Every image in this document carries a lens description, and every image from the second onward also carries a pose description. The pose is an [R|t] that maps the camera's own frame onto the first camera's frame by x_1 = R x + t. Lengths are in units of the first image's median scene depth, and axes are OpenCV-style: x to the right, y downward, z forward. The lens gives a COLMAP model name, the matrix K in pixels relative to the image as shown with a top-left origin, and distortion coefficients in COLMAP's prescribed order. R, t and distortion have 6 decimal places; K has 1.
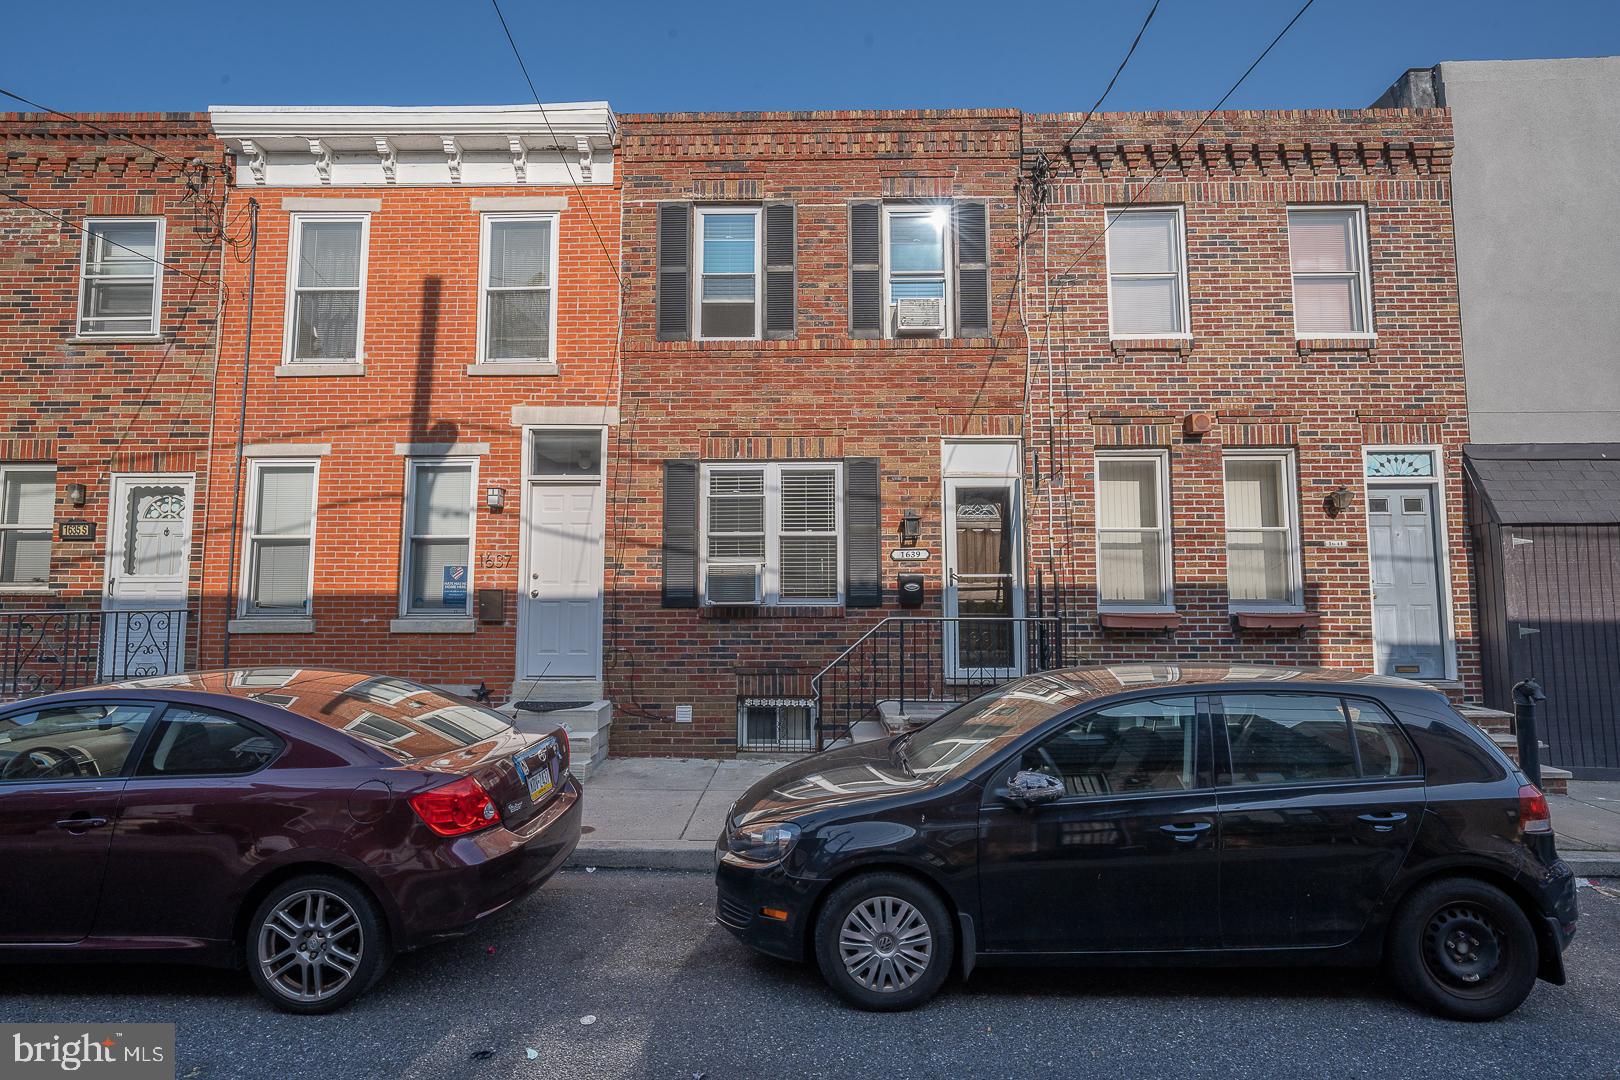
lens RADIAL K [[752.8, 0, 807.7], [0, 752.8, 535.5], [0, 0, 1]] dist [0.002452, 0.001424]
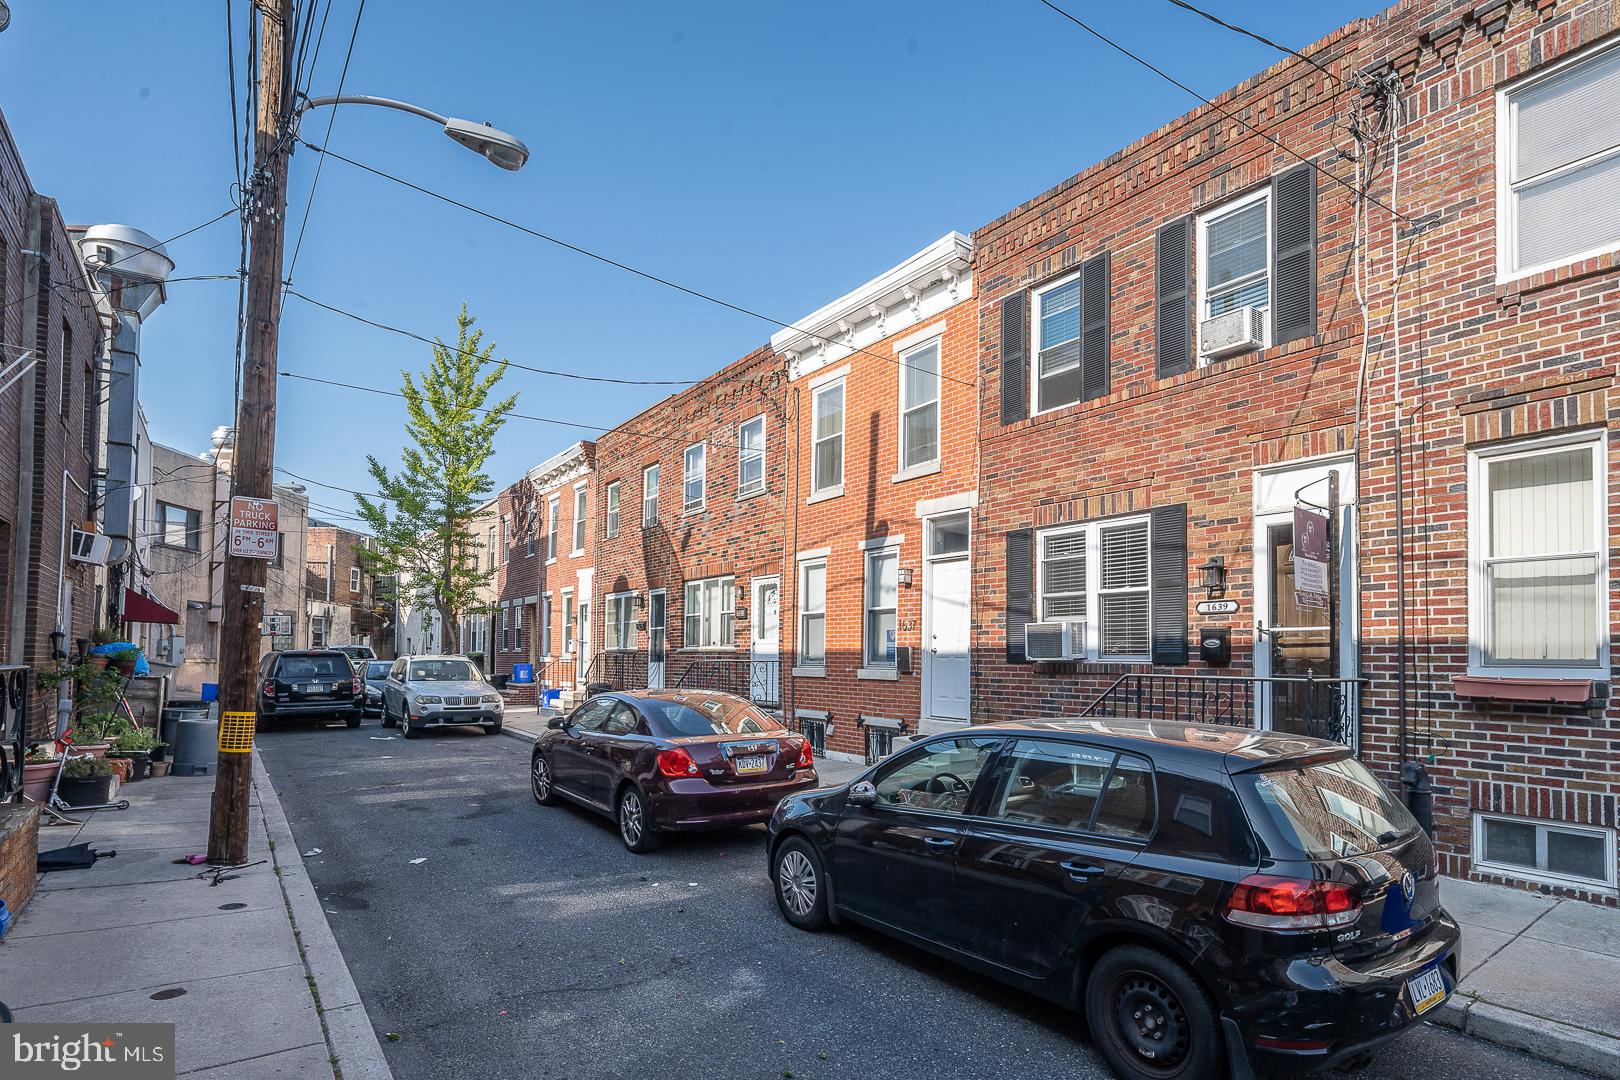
lens RADIAL K [[836.8, 0, 841.2], [0, 836.8, 617.6], [0, 0, 1]] dist [0.002911, -0.000132]
pose [[0.610665, -0.031657, -0.791256, 0.638849], [0.061882, 0.998053, 0.007828, 0.002313], [0.789467, -0.053745, 0.611435, 0.032963]]
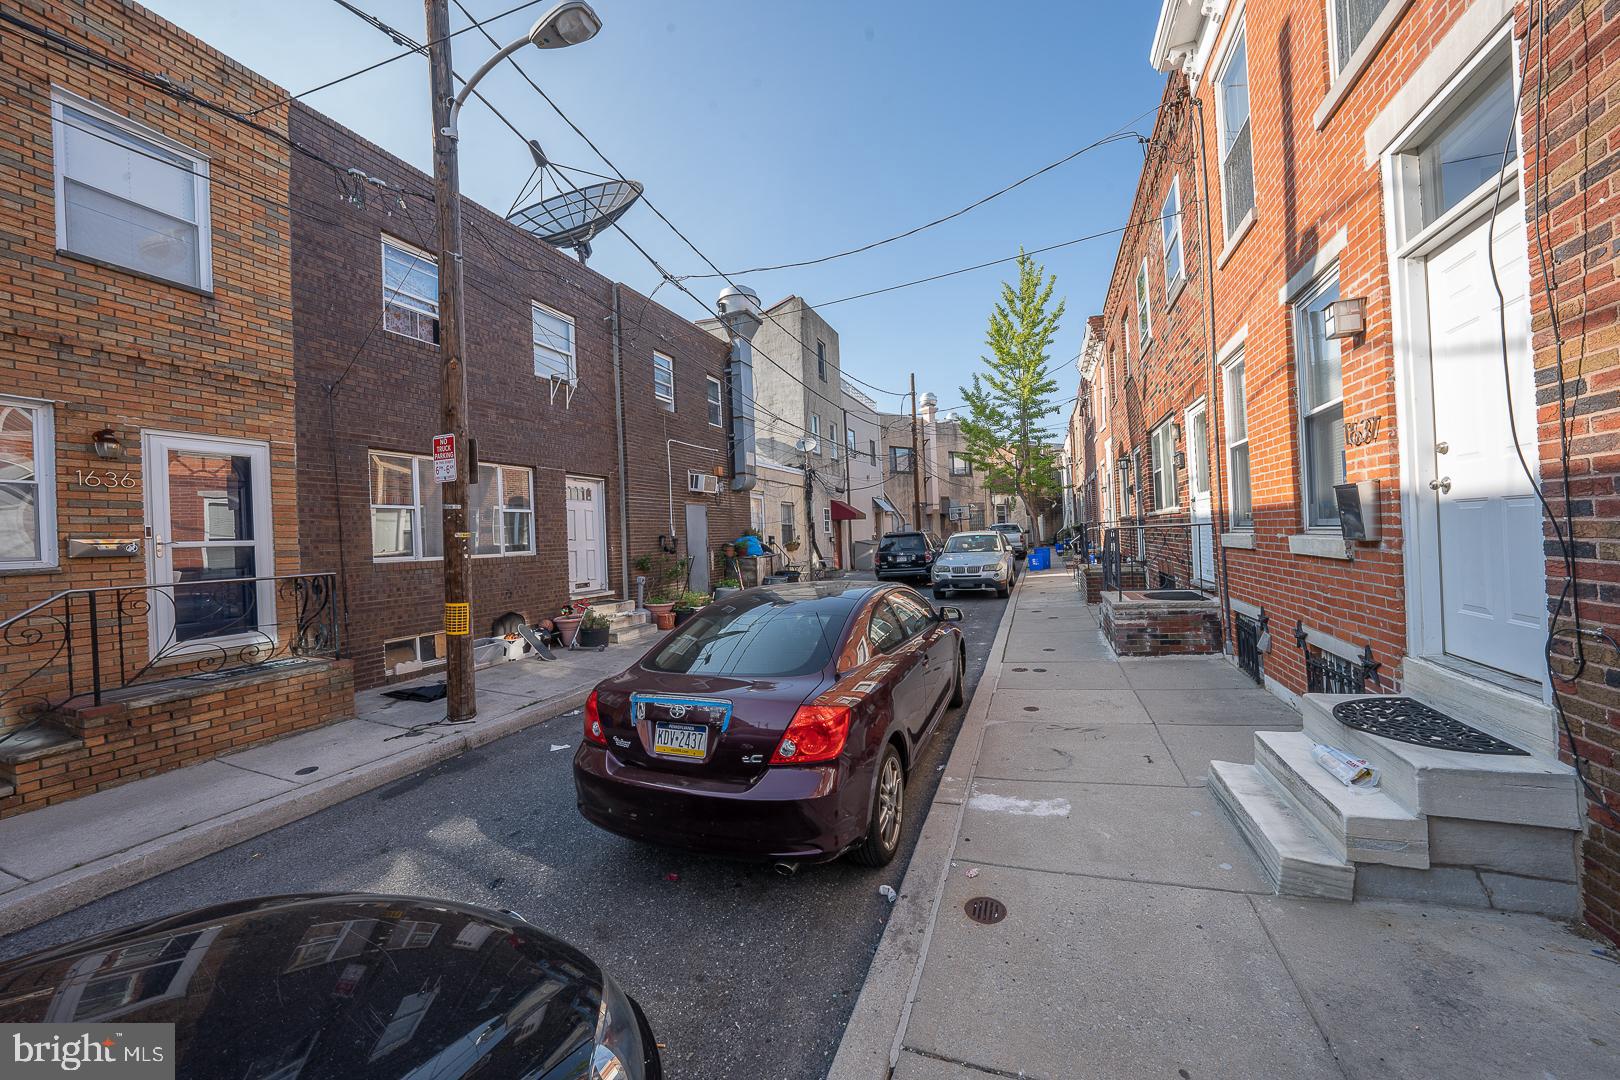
lens RADIAL K [[559.2, 0, 809.6], [0, 559.2, 532.5], [0, 0, 1]] dist [-0.025560, 0.004614]
pose [[-0.368369, 0.008557, -0.929640, 0.105892], [0.133247, 0.990120, -0.043685, 0.068456], [0.920081, -0.139964, -0.365870, 0.748521]]
